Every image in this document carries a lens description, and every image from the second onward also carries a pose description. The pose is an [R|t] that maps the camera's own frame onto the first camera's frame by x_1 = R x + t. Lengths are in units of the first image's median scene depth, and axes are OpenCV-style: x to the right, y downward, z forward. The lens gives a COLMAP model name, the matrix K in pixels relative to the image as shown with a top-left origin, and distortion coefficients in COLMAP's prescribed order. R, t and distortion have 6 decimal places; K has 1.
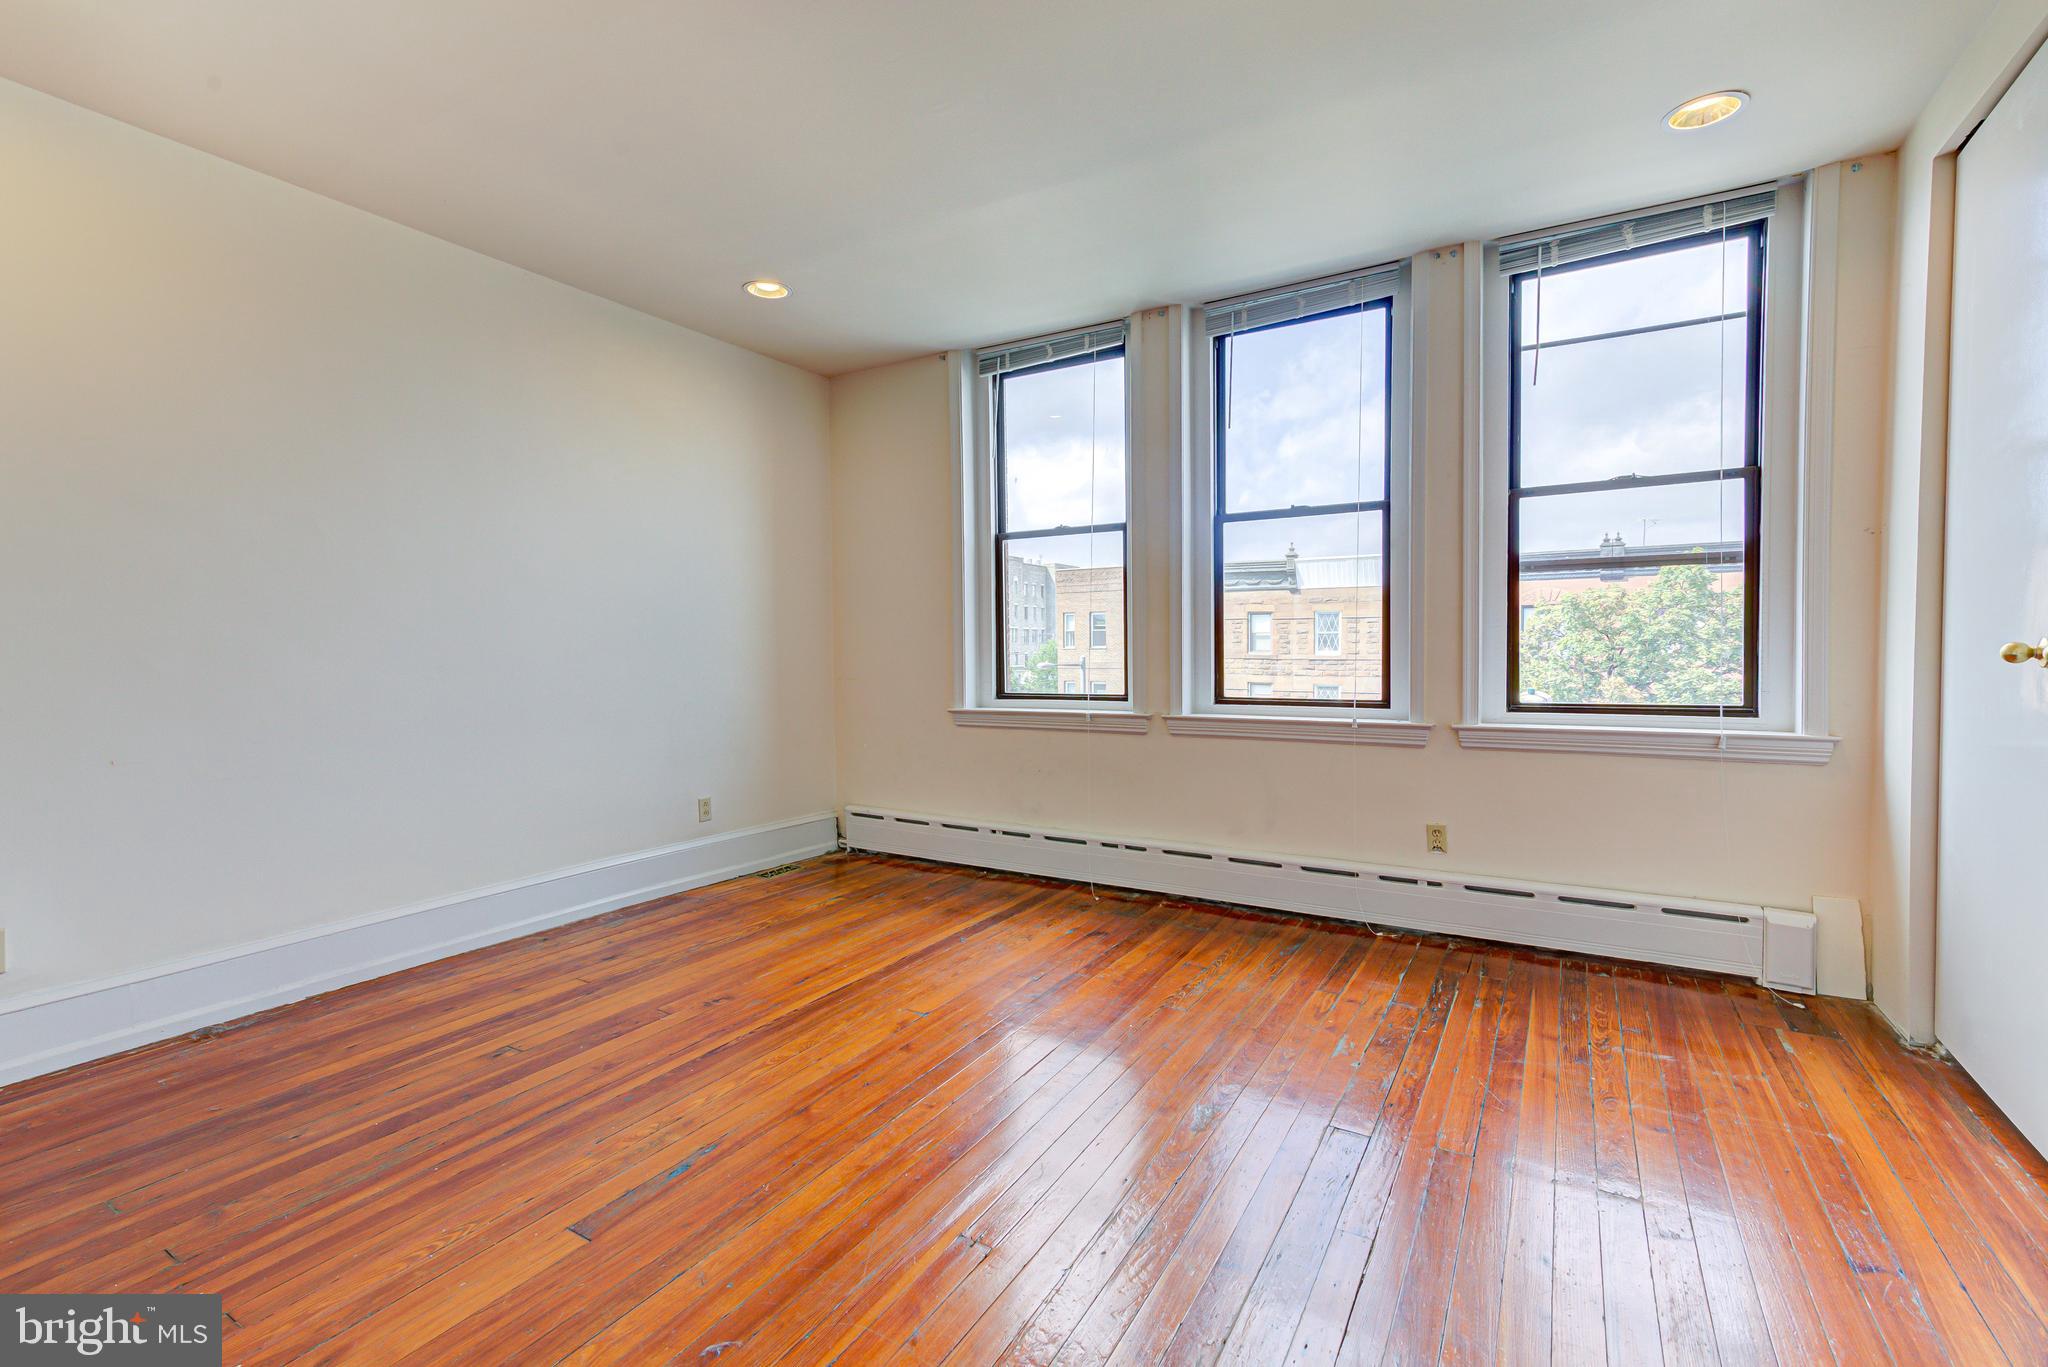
lens RADIAL K [[918.4, 0, 1016.4], [0, 918.4, 679.7], [0, 0, 1]] dist [0.013069, 0.002255]
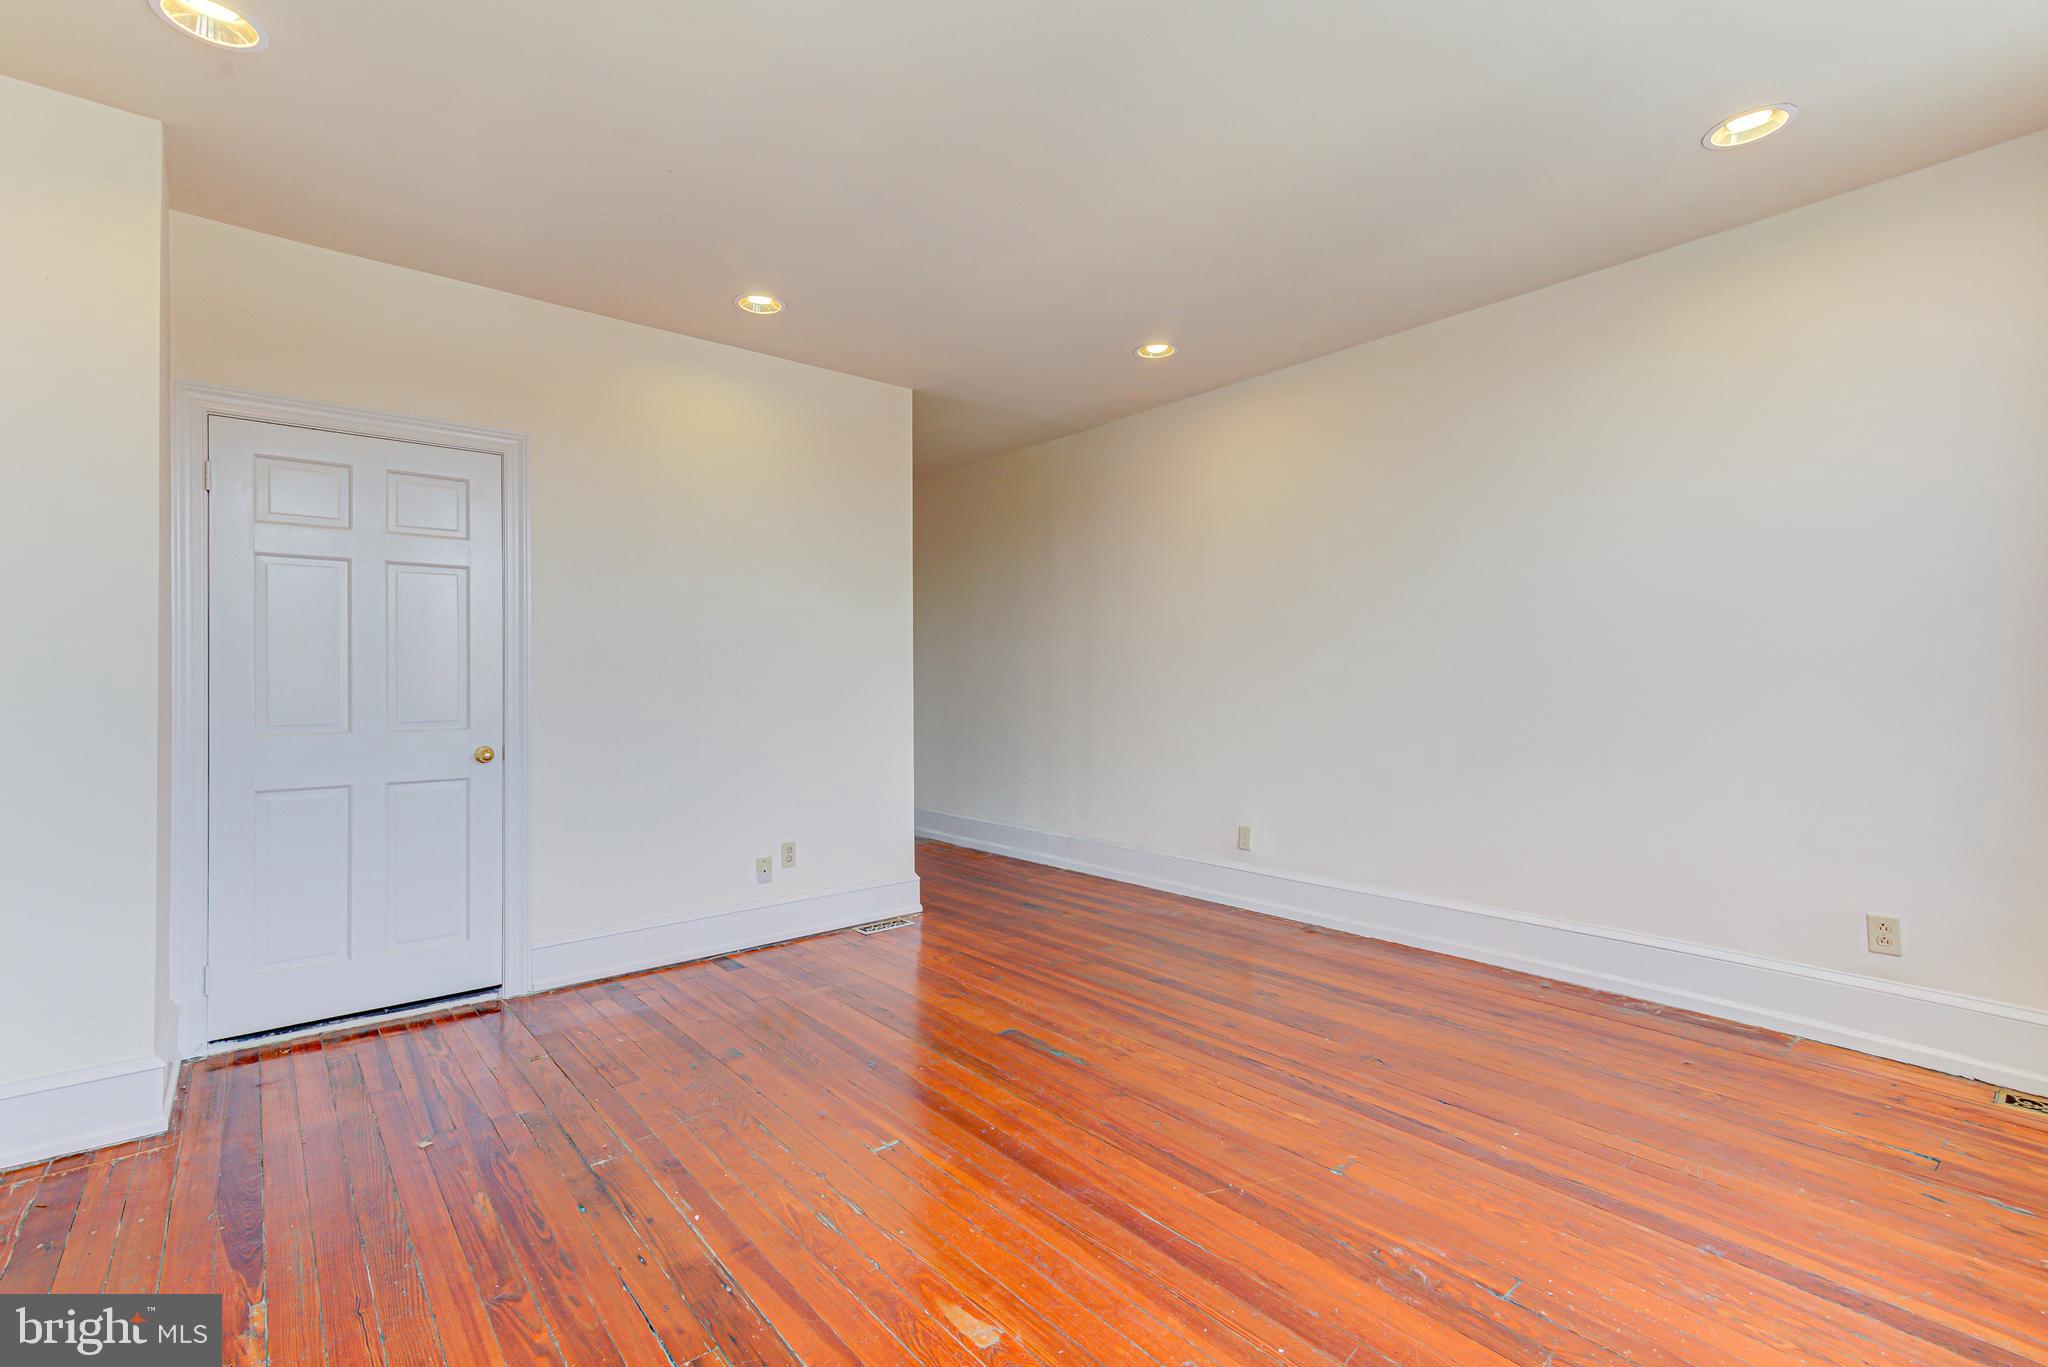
lens RADIAL K [[918.4, 0, 1022.4], [0, 918.4, 676.3], [0, 0, 1]] dist [0.013069, 0.002255]
pose [[-0.325972, 0.007330, -0.945351, 0.545043], [-0.026150, 0.999517, 0.016767, -0.037232], [0.945018, 0.030187, -0.325623, 0.776846]]
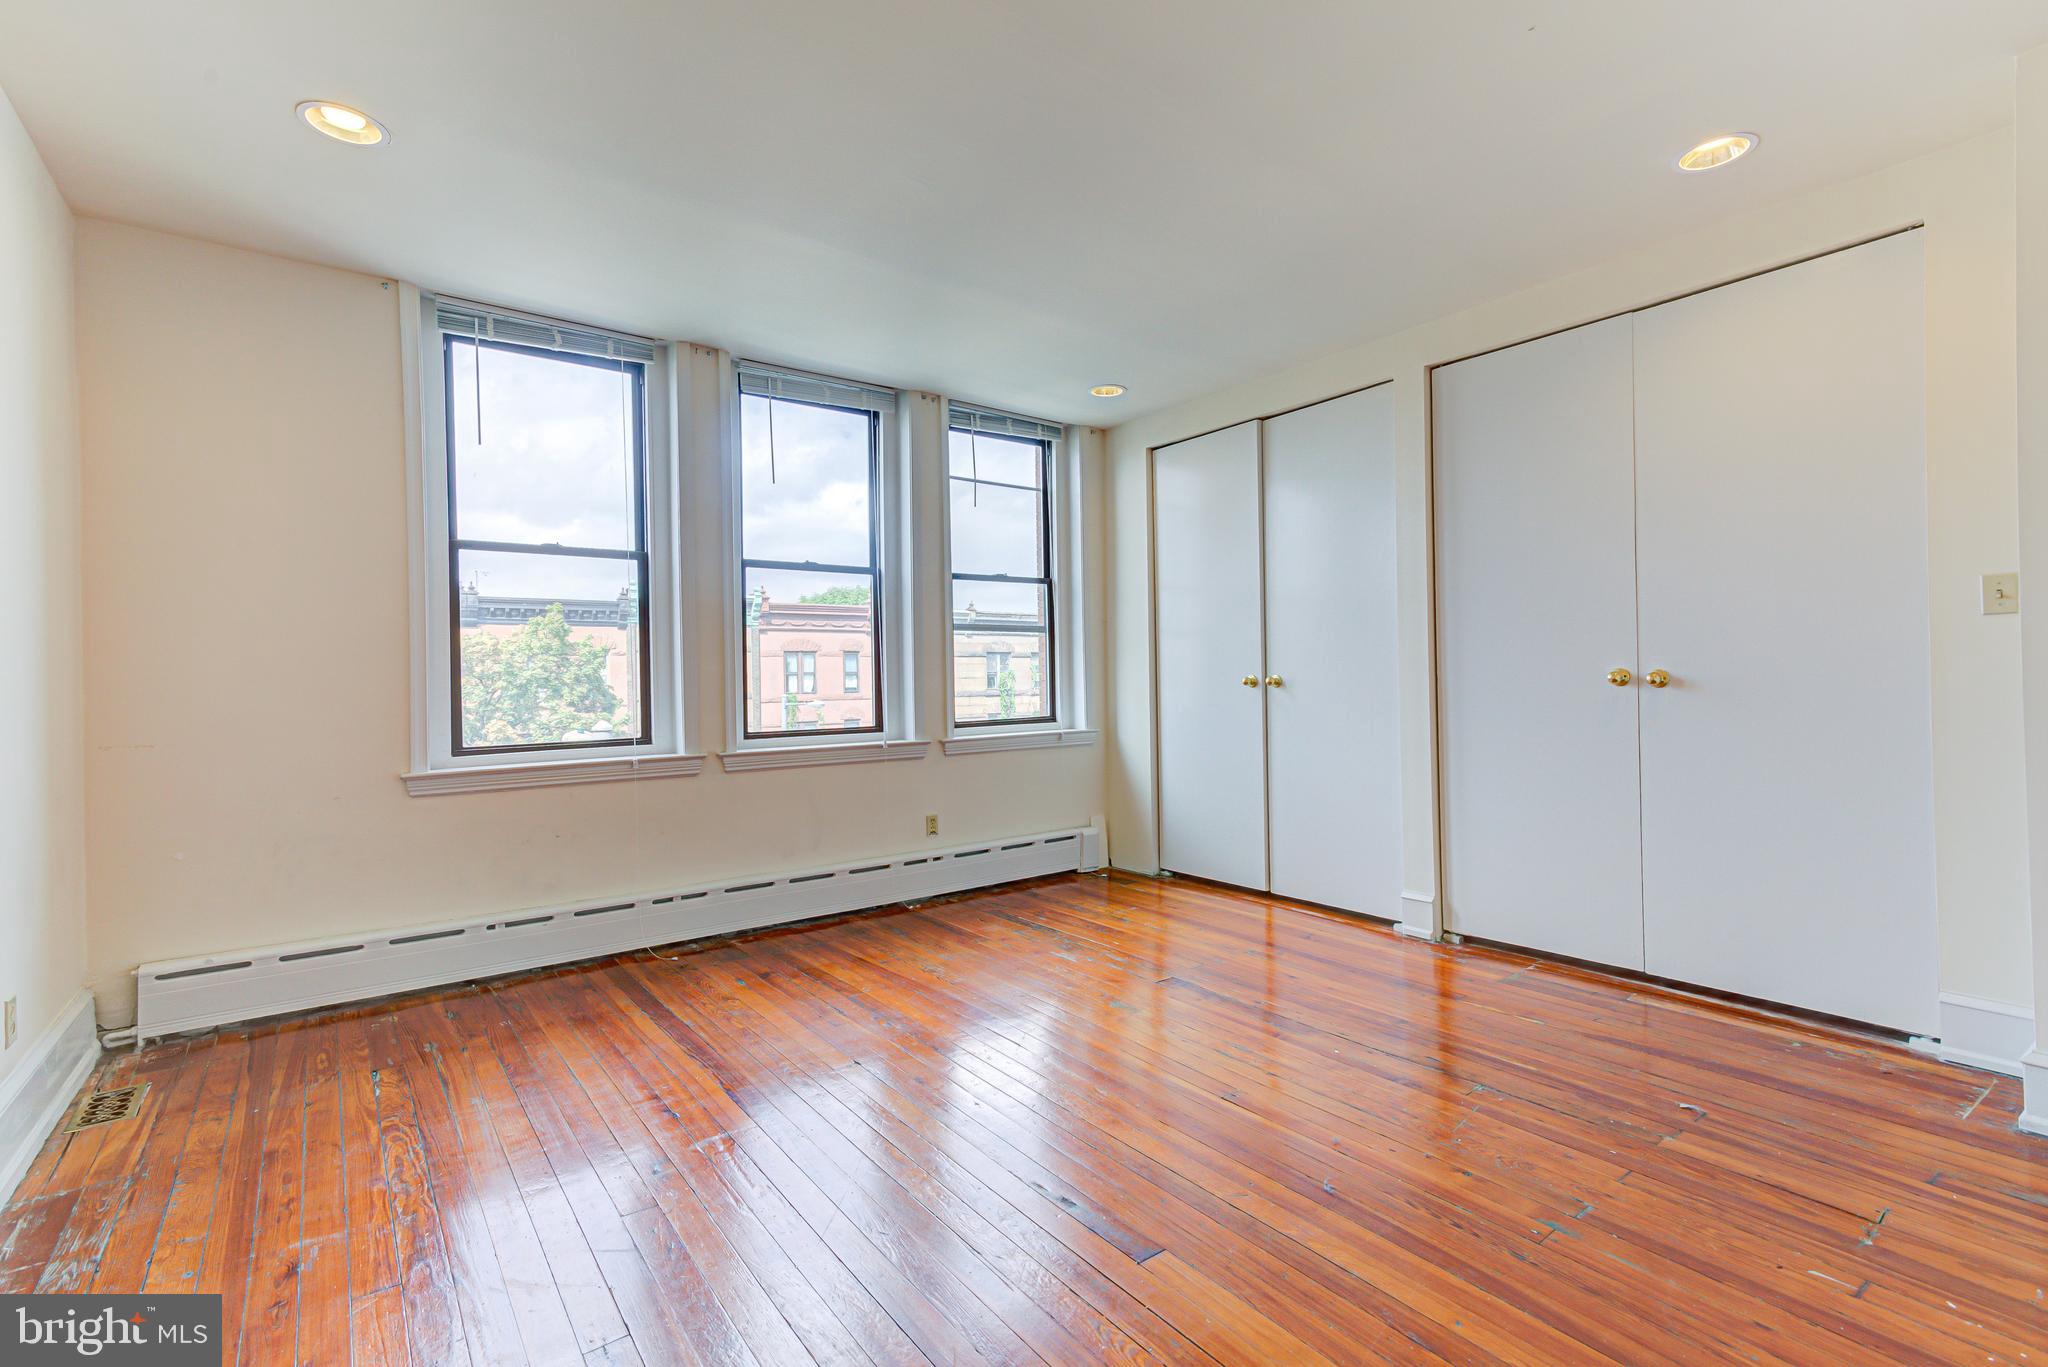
lens RADIAL K [[918.4, 0, 1026.4], [0, 918.4, 679.1], [0, 0, 1]] dist [0.013069, 0.002255]
pose [[0.365697, 0.001113, 0.930733, -0.726272], [0.045521, 0.998781, -0.019081, -0.008406], [-0.929620, 0.049346, 0.365201, 0.365829]]
